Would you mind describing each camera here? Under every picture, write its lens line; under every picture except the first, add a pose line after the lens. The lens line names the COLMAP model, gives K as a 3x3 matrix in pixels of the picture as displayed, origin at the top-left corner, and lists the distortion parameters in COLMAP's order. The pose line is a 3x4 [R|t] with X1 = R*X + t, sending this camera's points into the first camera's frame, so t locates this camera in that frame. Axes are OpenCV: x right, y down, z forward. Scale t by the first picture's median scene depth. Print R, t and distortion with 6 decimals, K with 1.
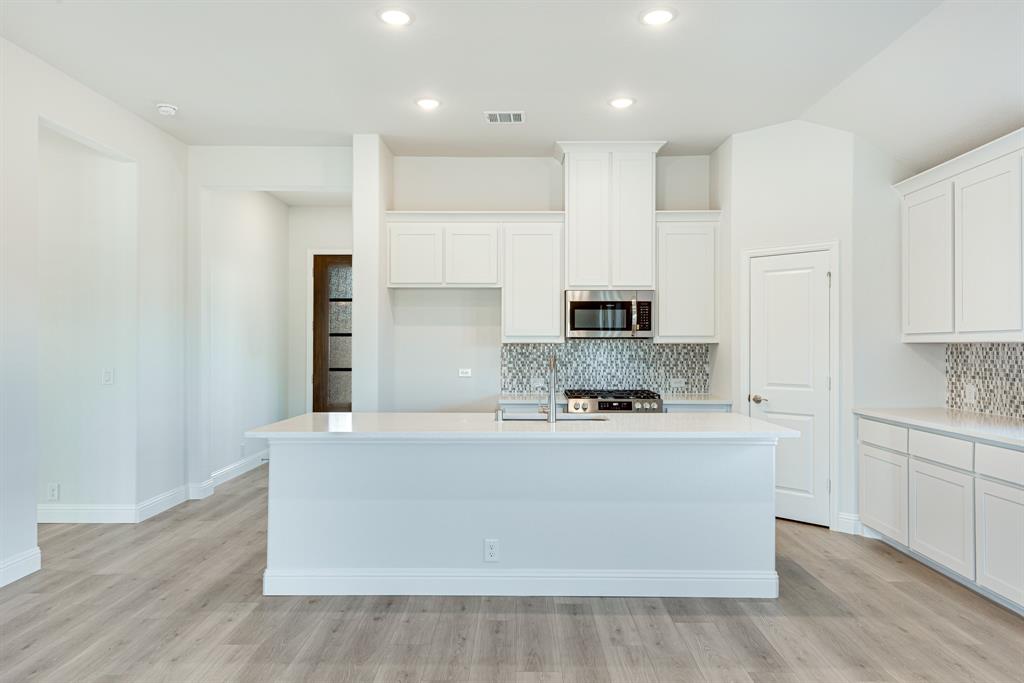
lens RADIAL K [[669.0, 0, 512.0], [0, 669.0, 341.5], [0, 0, 1]] dist [0.010440, -0.000352]
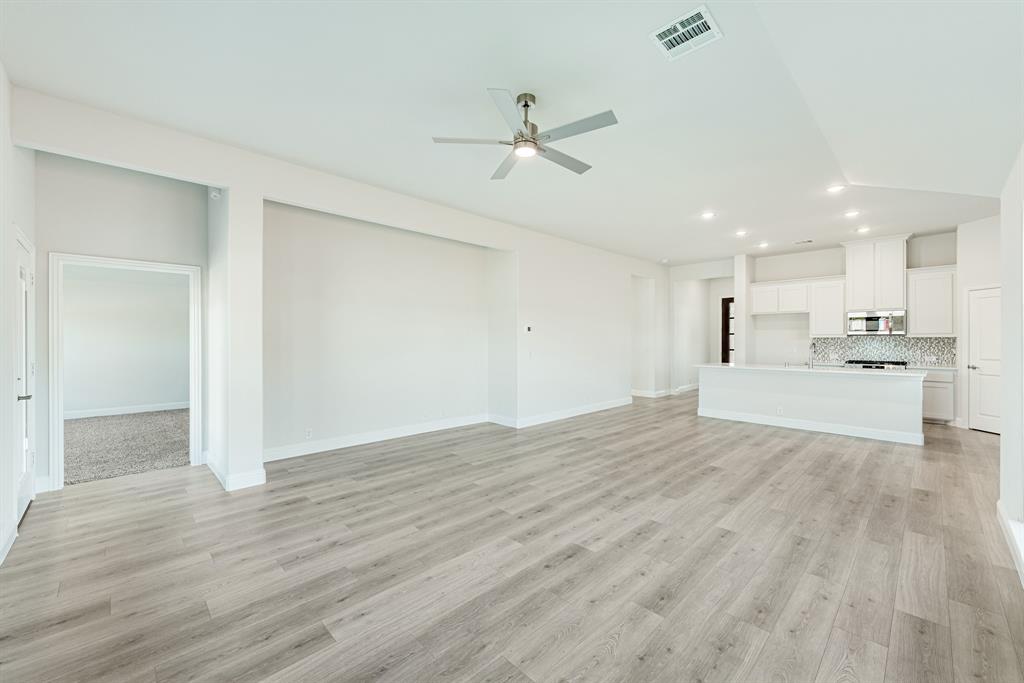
lens RADIAL K [[404.8, 0, 513.4], [0, 404.8, 340.2], [0, 0, 1]] dist [0.001745, 0.000036]
pose [[0.704963, -0.001208, -0.709243, 0.242664], [0.006606, 0.999966, 0.004863, -0.002171], [0.709213, -0.008113, 0.704947, -0.630430]]
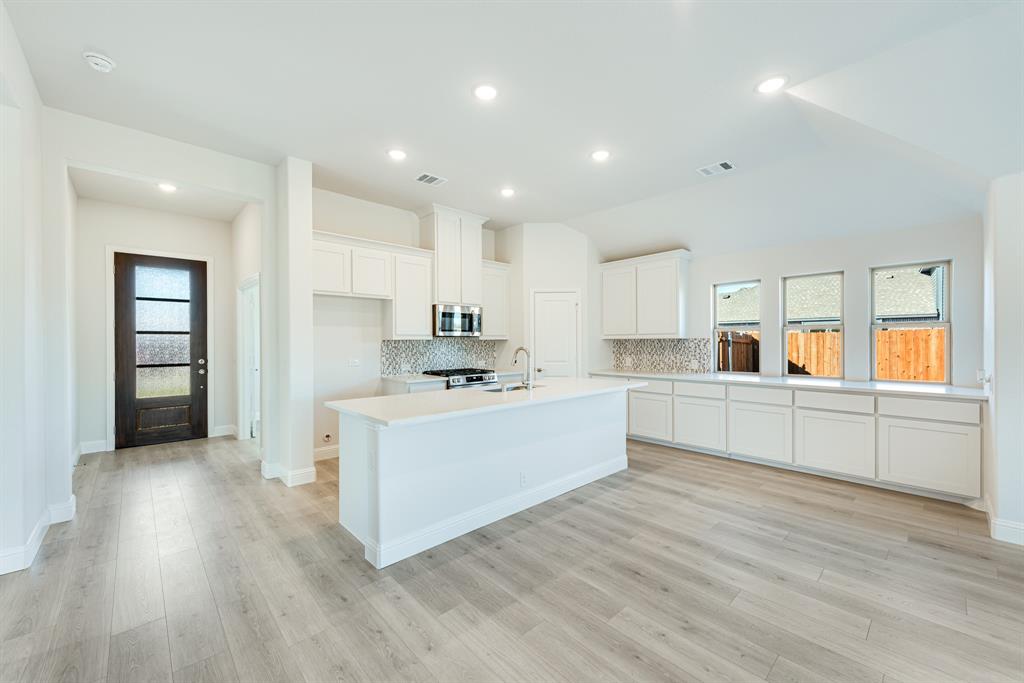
lens RADIAL K [[400.1, 0, 508.9], [0, 400.1, 342.9], [0, 0, 1]] dist [0.001269, -0.000007]
pose [[0.726999, -0.007551, 0.686597, -0.412157], [0.001653, 0.999956, 0.009247, 0.001589], [-0.686637, -0.005588, 0.726979, 0.236672]]
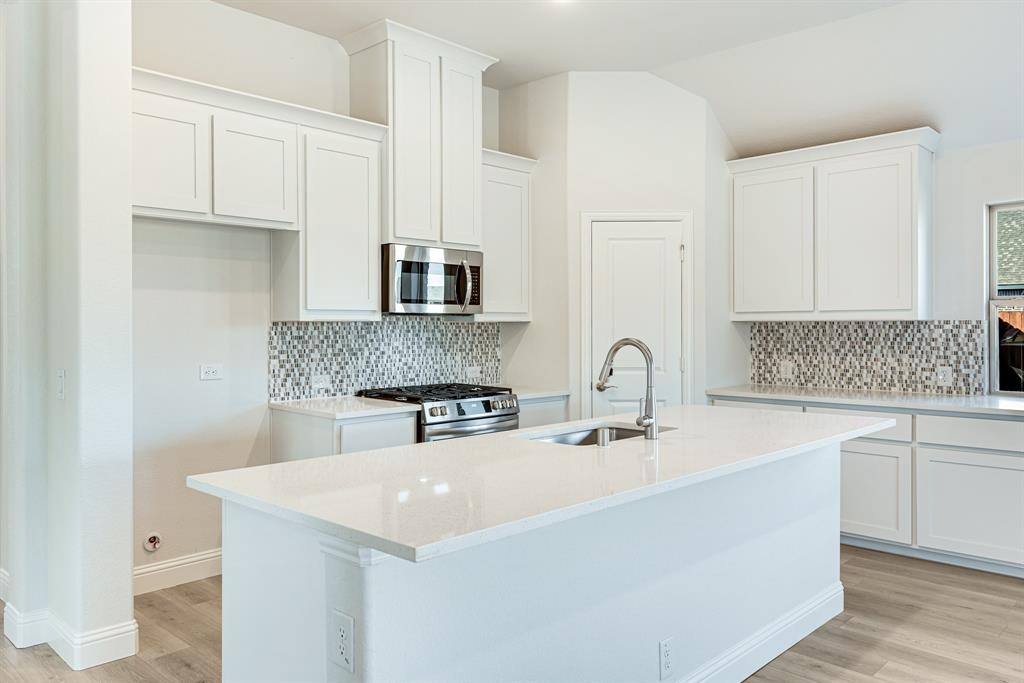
lens RADIAL K [[762.3, 0, 471.5], [0, 762.3, 326.6], [0, 0, 1]] dist [0.008145, -0.002880]
pose [[0.705826, -0.003406, 0.708377, -0.405236], [-0.001576, 0.999978, 0.006378, 0.002761], [-0.708383, -0.005619, 0.705806, 0.394114]]
